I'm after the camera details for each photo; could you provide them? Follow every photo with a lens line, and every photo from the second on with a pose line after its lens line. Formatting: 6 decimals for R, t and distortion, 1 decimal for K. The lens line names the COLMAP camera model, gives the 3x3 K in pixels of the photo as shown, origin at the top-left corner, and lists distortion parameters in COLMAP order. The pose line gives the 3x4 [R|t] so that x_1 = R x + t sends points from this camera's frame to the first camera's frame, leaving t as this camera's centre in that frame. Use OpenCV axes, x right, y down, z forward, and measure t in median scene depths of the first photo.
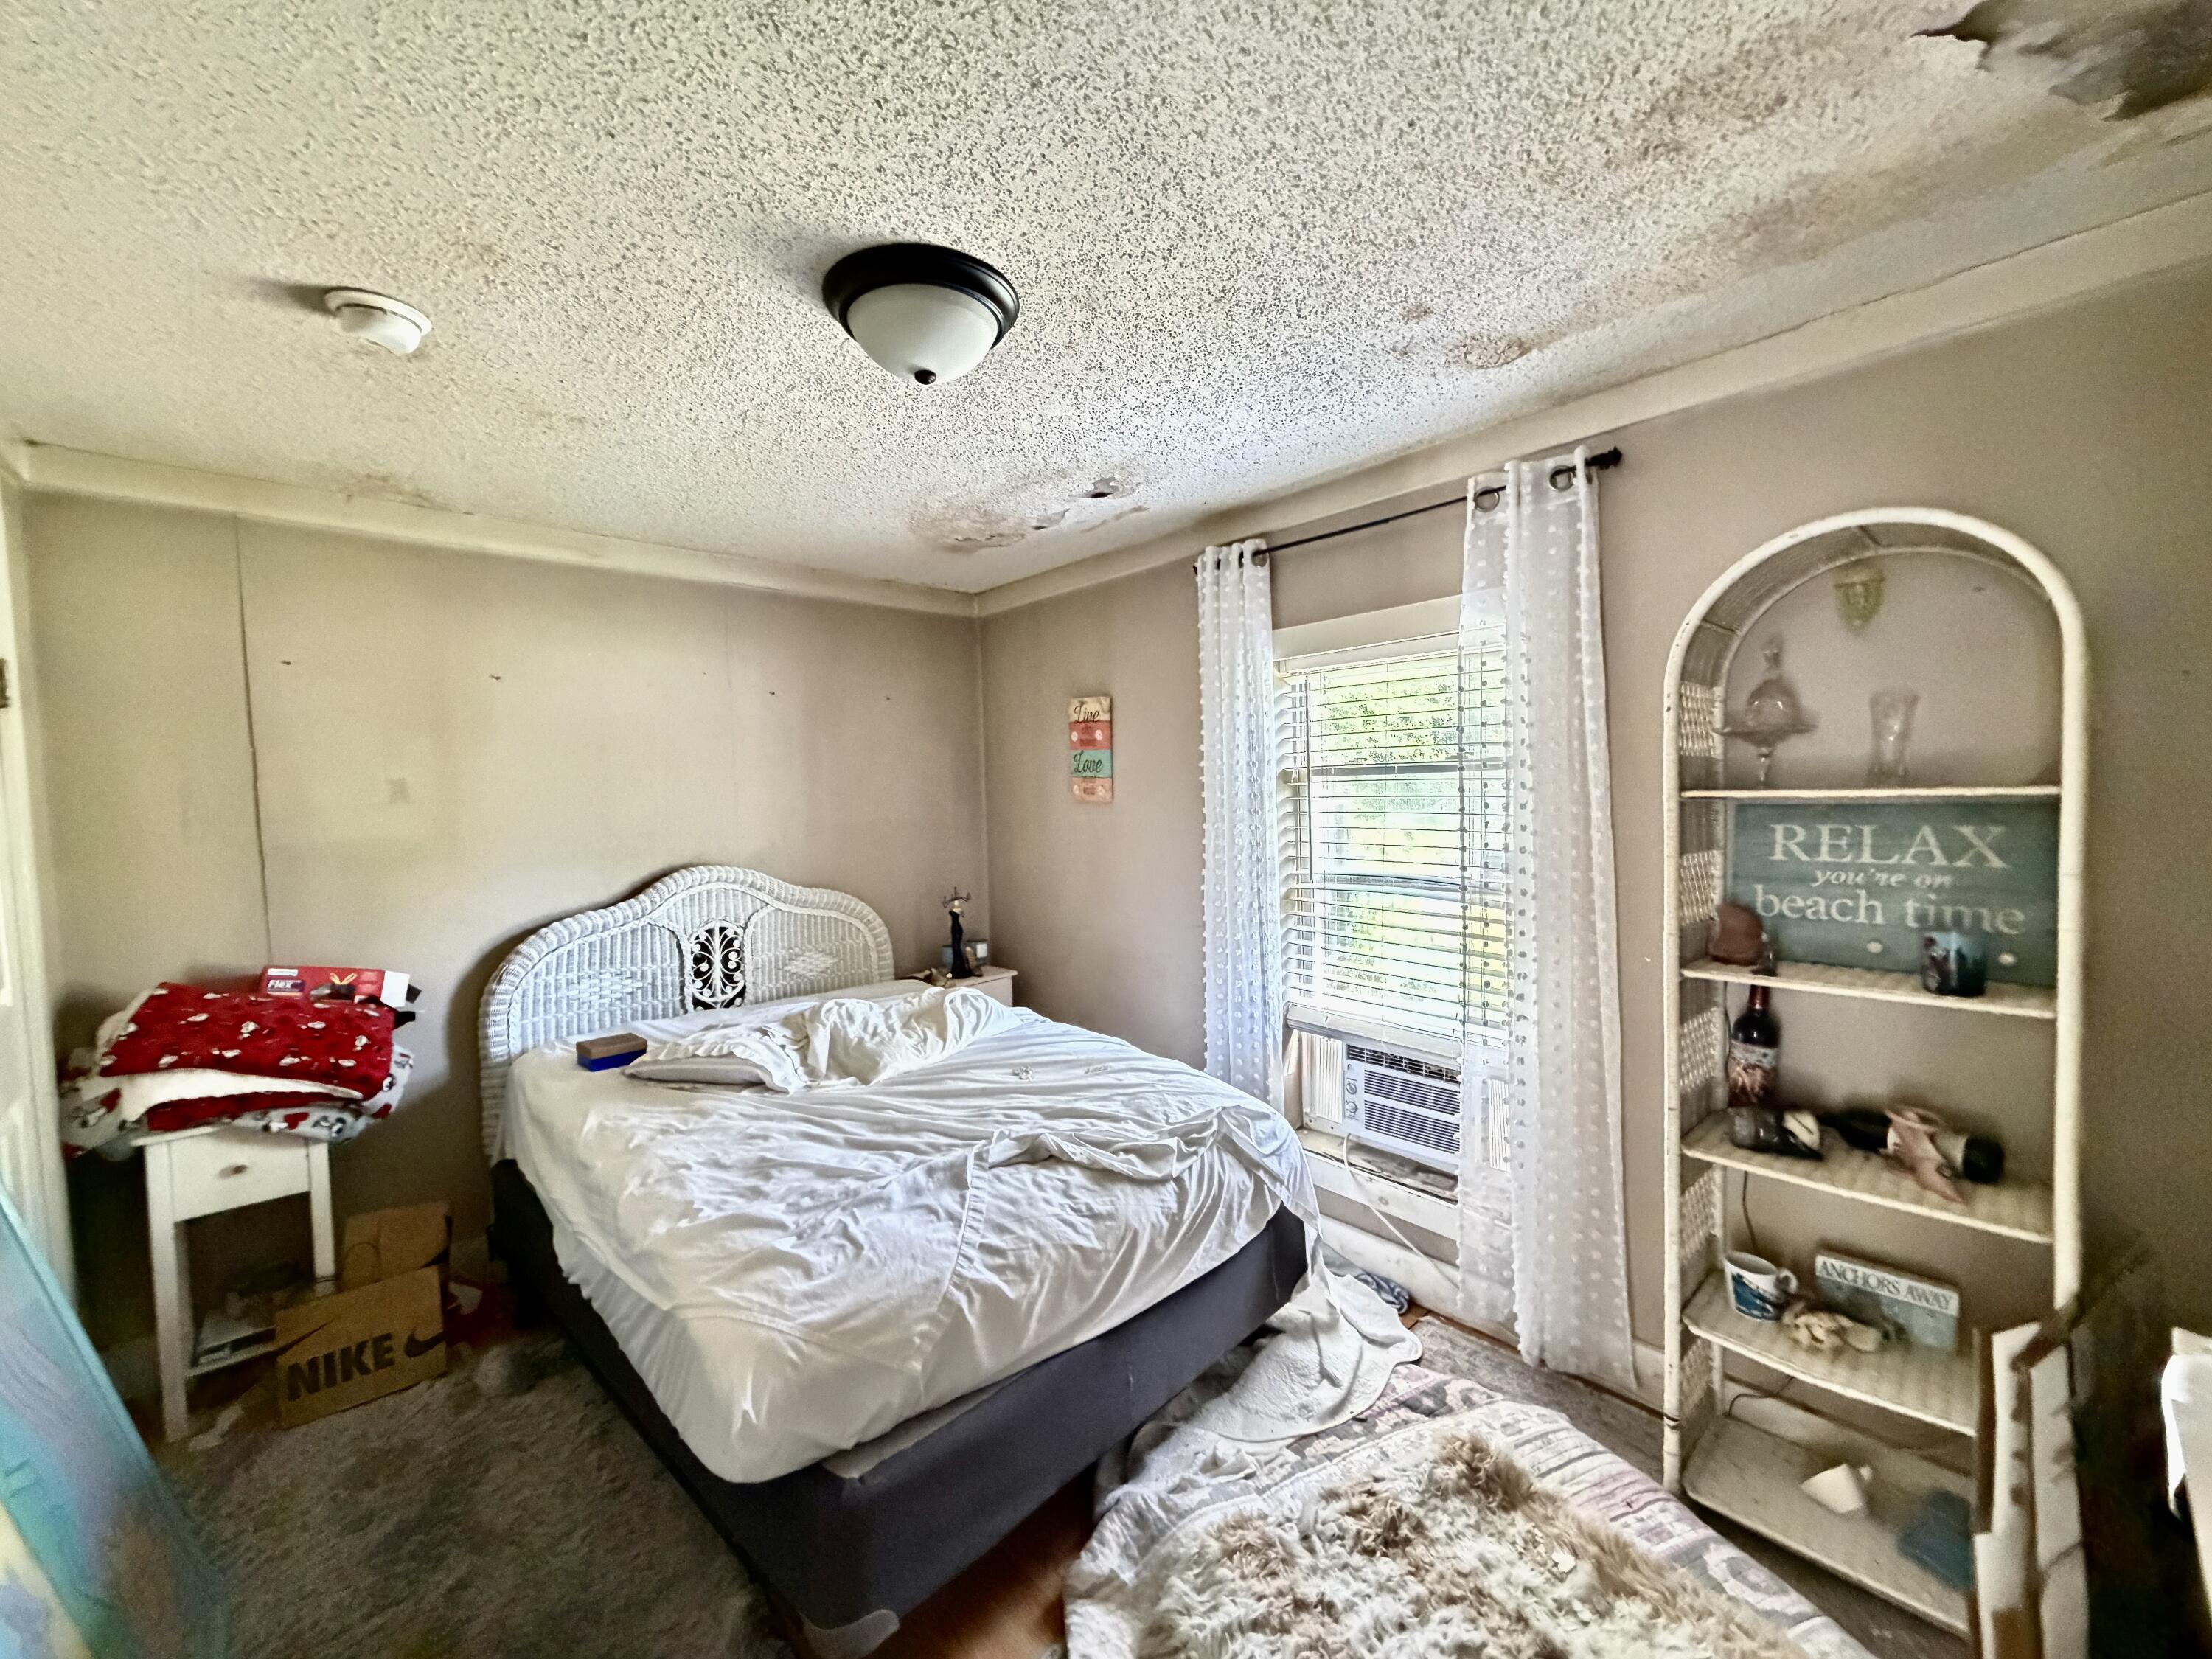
lens RADIAL K [[880.1, 0, 1104.0], [0, 880.1, 824.7], [0, 0, 1]] dist [0.000214, 0.000759]
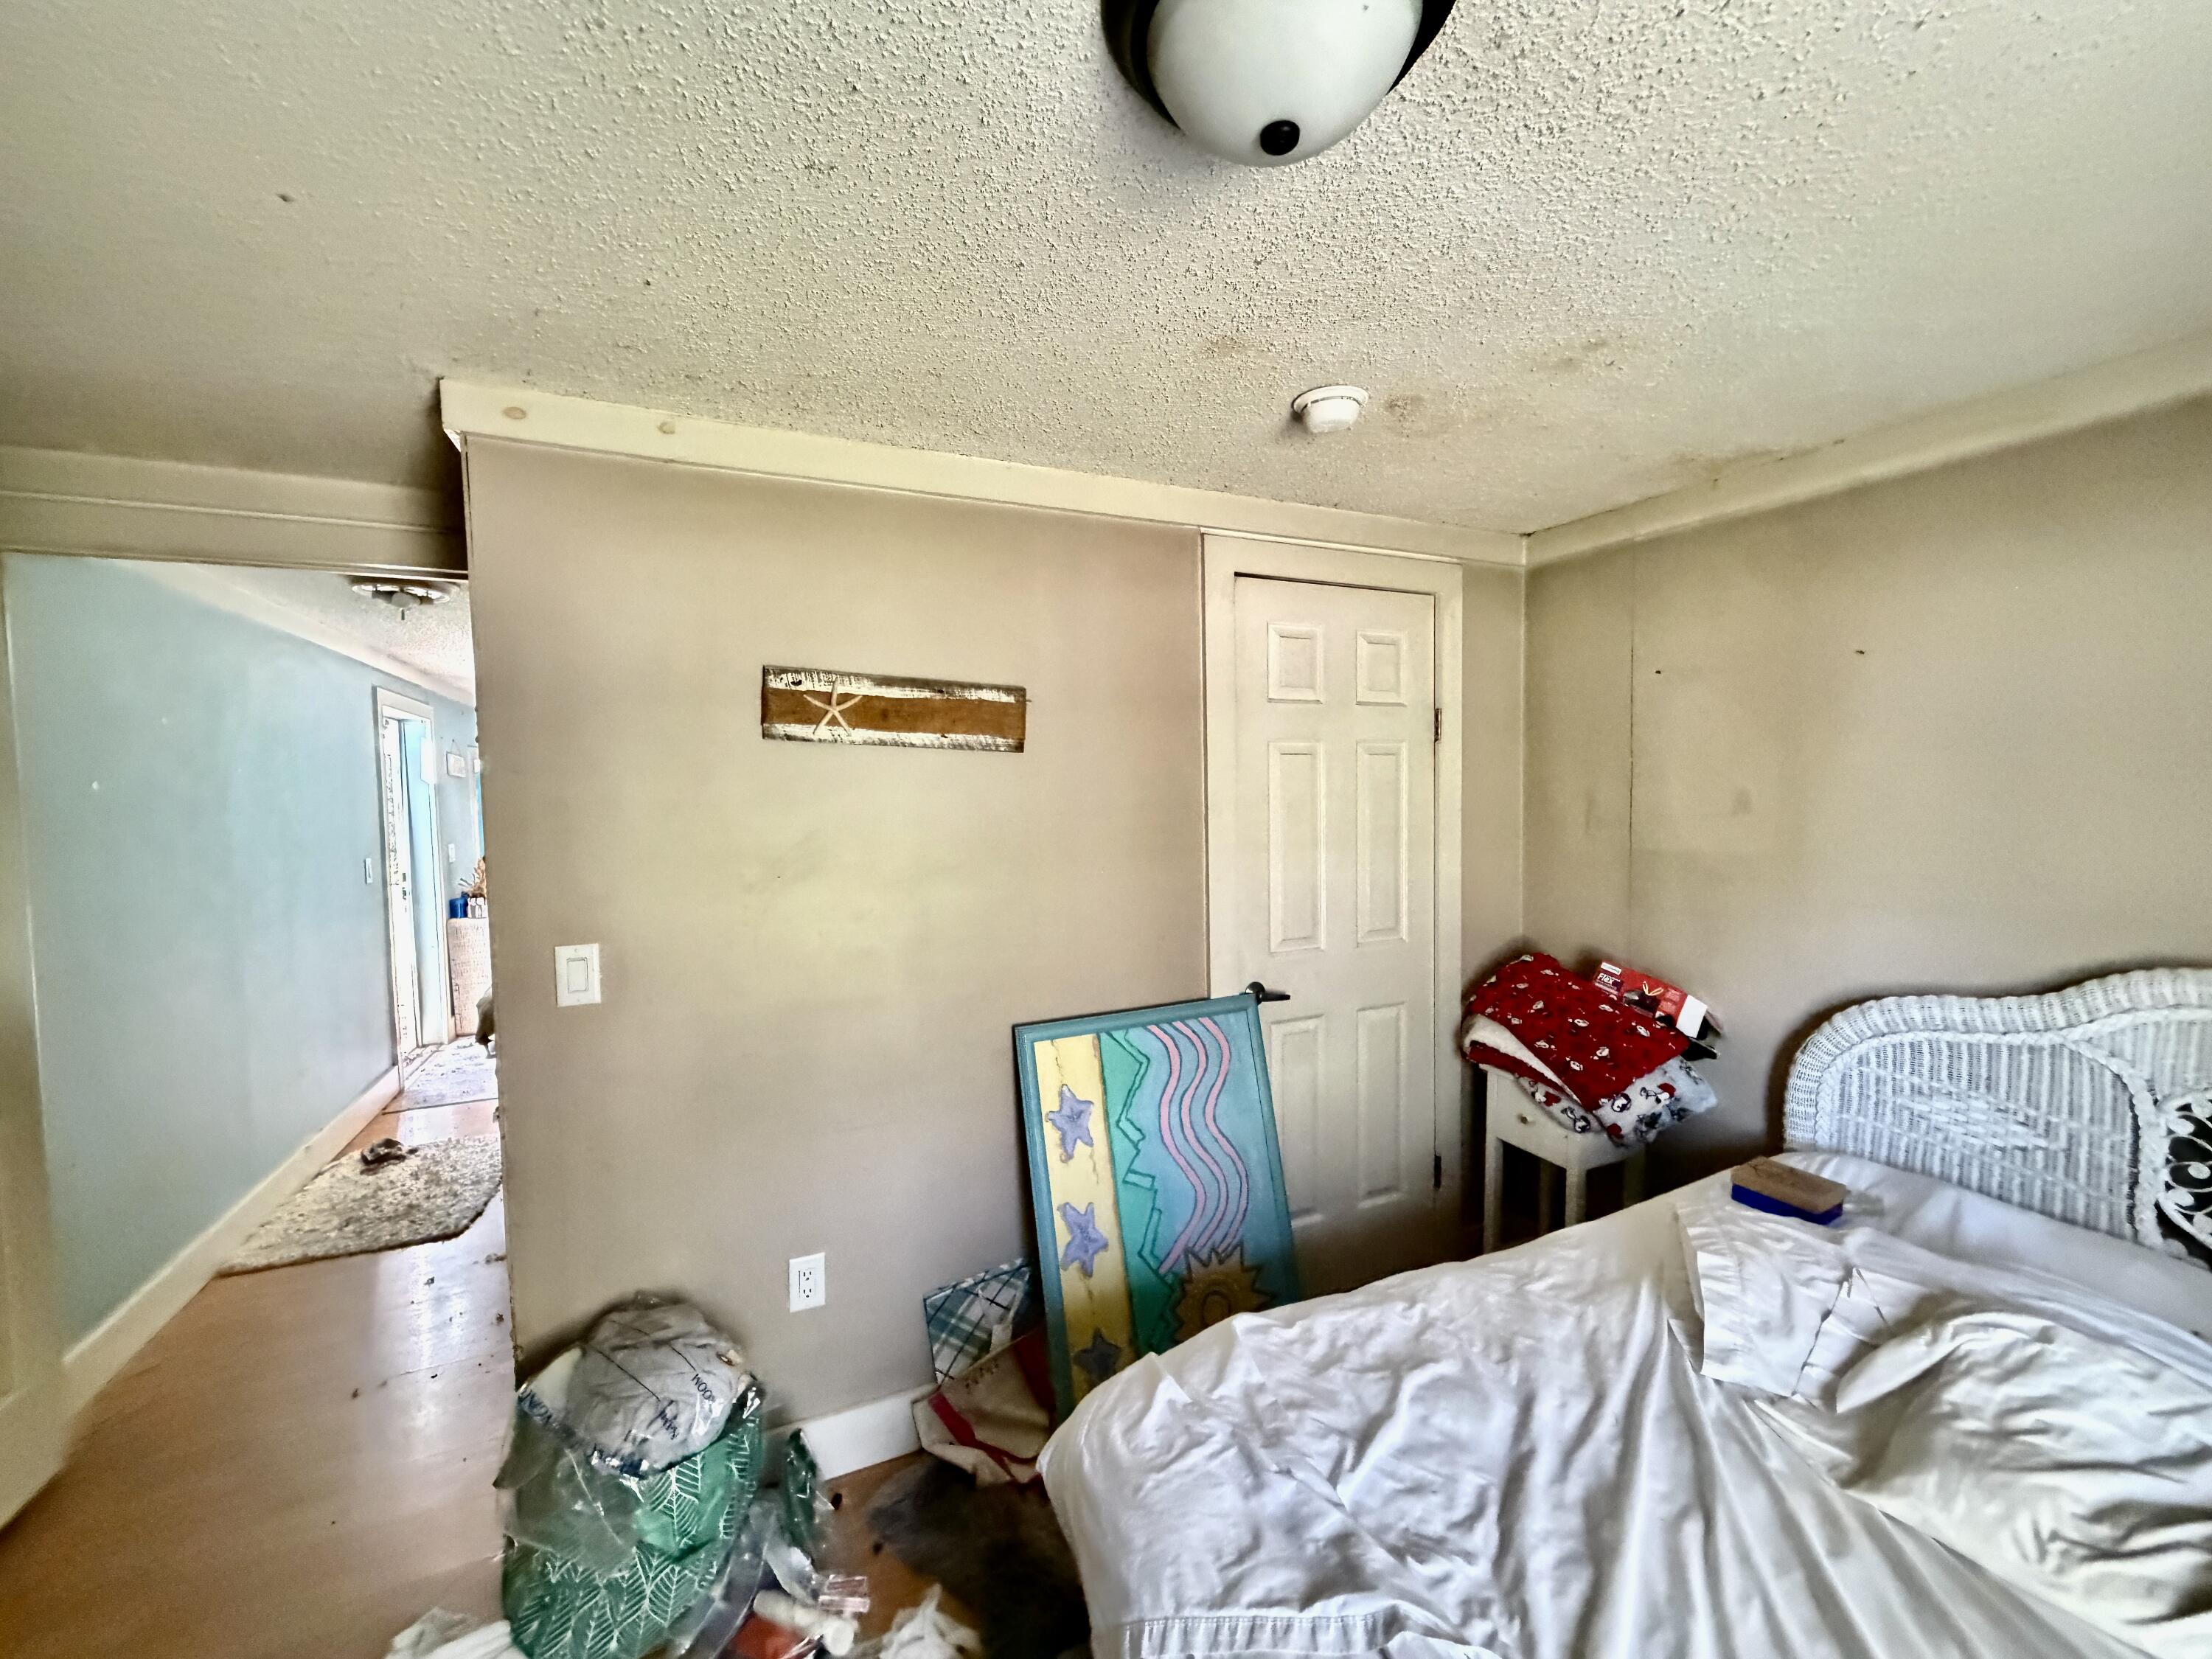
lens RADIAL K [[880.1, 0, 1102.1], [0, 880.1, 834.2], [0, 0, 1]] dist [0.000214, 0.000759]
pose [[-0.307212, 0.085599, -0.947783, 0.261792], [-0.018362, 0.995228, 0.095836, -0.086984], [0.951464, 0.046846, -0.304174, 0.731424]]
